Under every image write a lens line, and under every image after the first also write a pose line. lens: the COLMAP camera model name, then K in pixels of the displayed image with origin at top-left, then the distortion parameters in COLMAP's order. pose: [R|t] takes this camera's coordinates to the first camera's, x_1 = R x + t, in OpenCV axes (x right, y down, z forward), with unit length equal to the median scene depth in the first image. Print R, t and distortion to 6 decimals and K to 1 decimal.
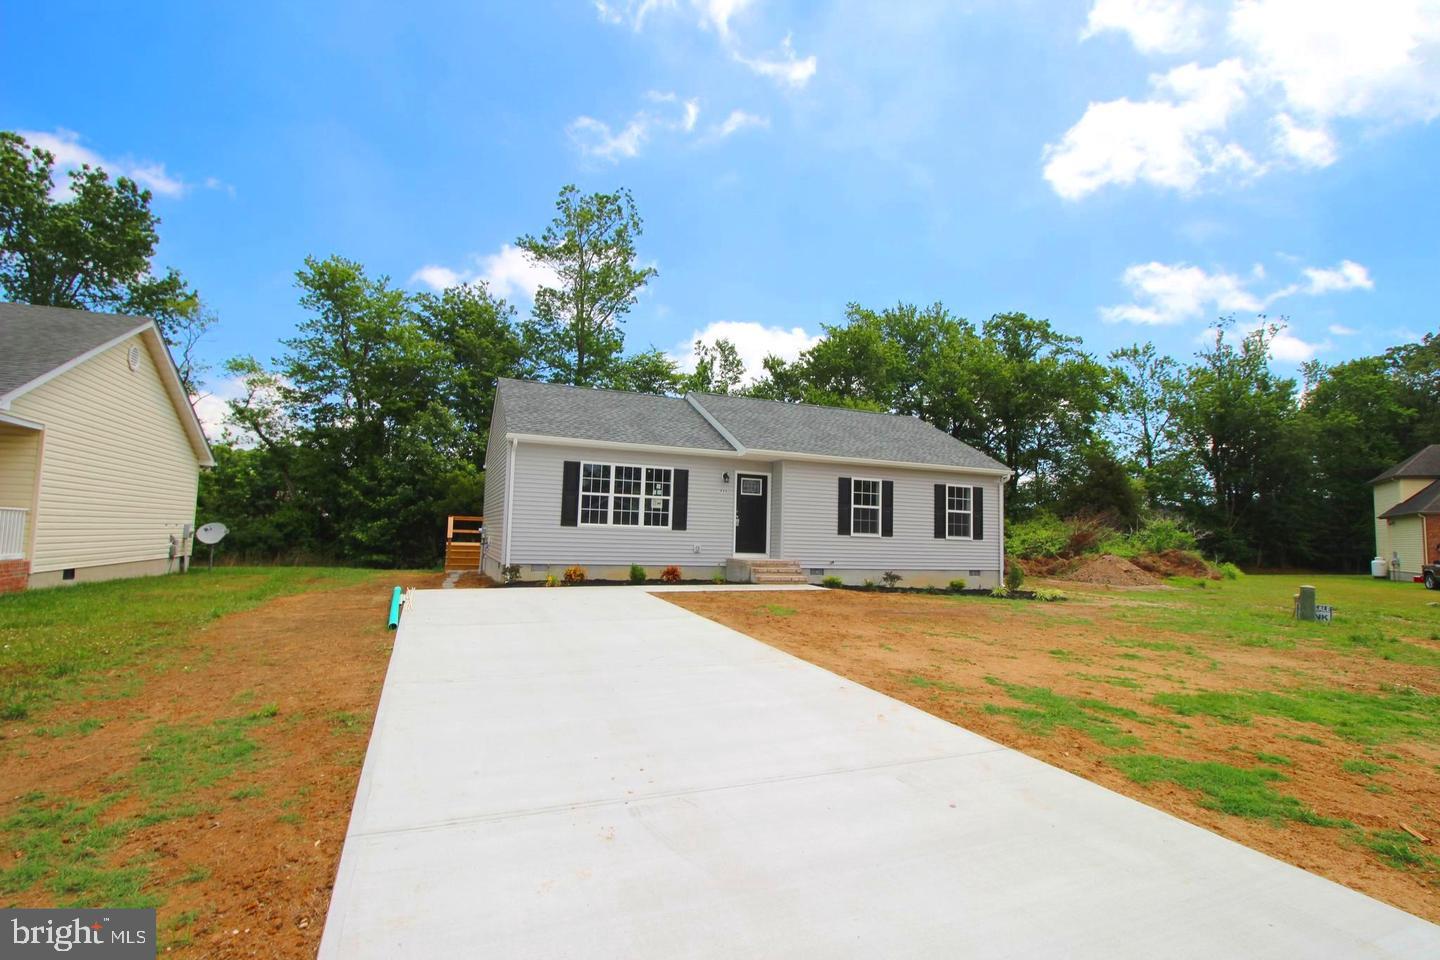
lens RADIAL K [[686.3, 0, 720.9], [0, 686.3, 479.6], [0, 0, 1]] dist [0.001393, -0.013934]
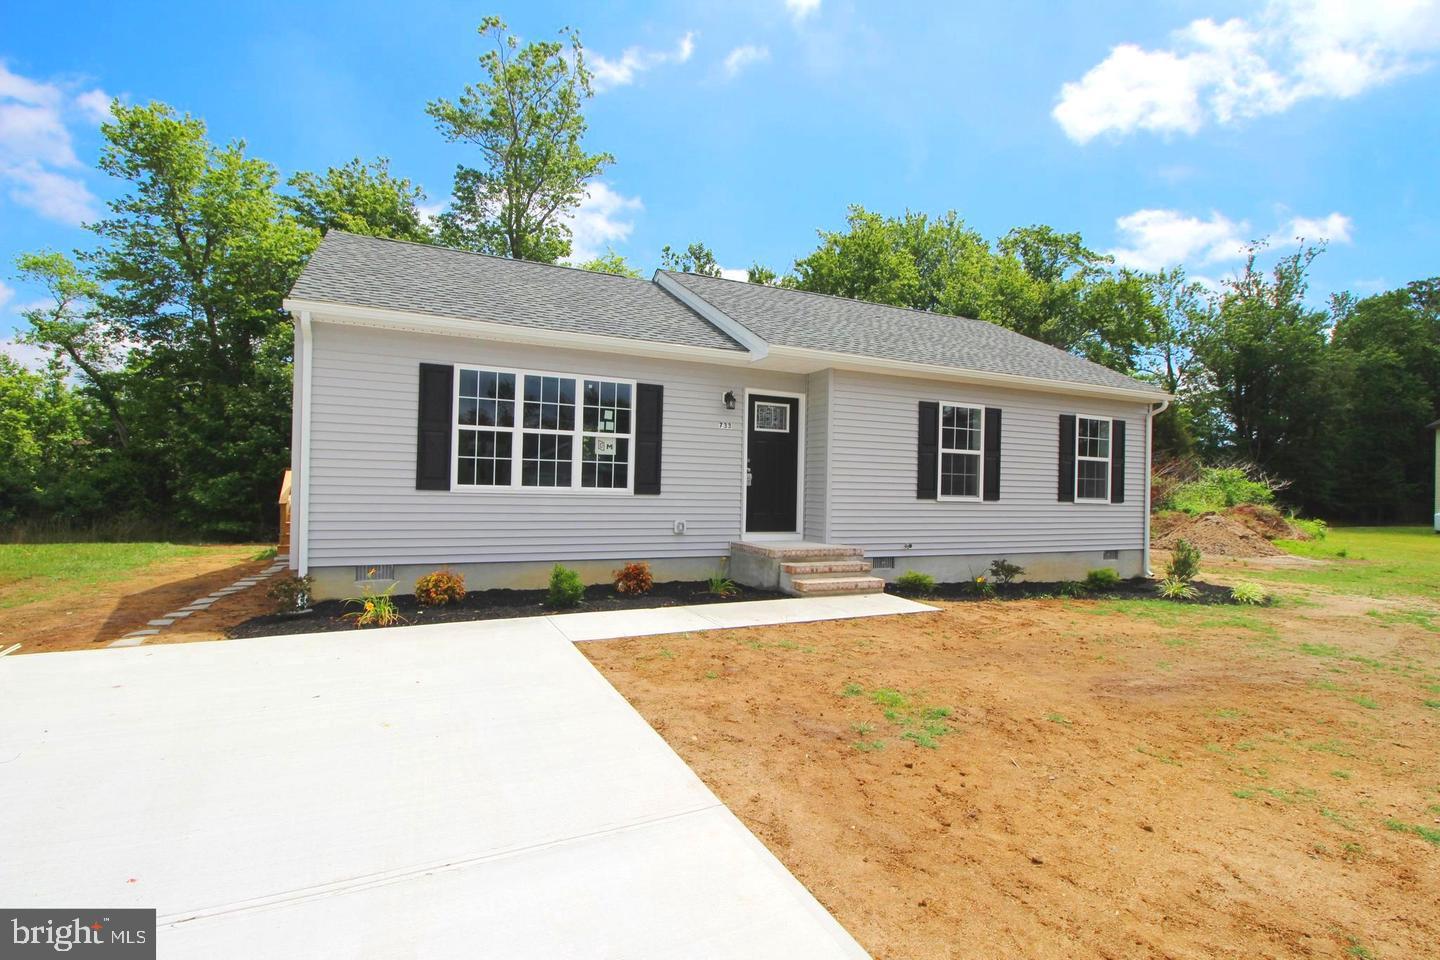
lens RADIAL K [[686.3, 0, 720.9], [0, 686.3, 479.6], [0, 0, 1]] dist [0.001393, -0.013934]
pose [[0.998778, -0.005836, 0.049071, -0.016177], [0.002133, 0.997167, 0.075185, 0.011422], [-0.049371, -0.074989, 0.995961, 0.254340]]
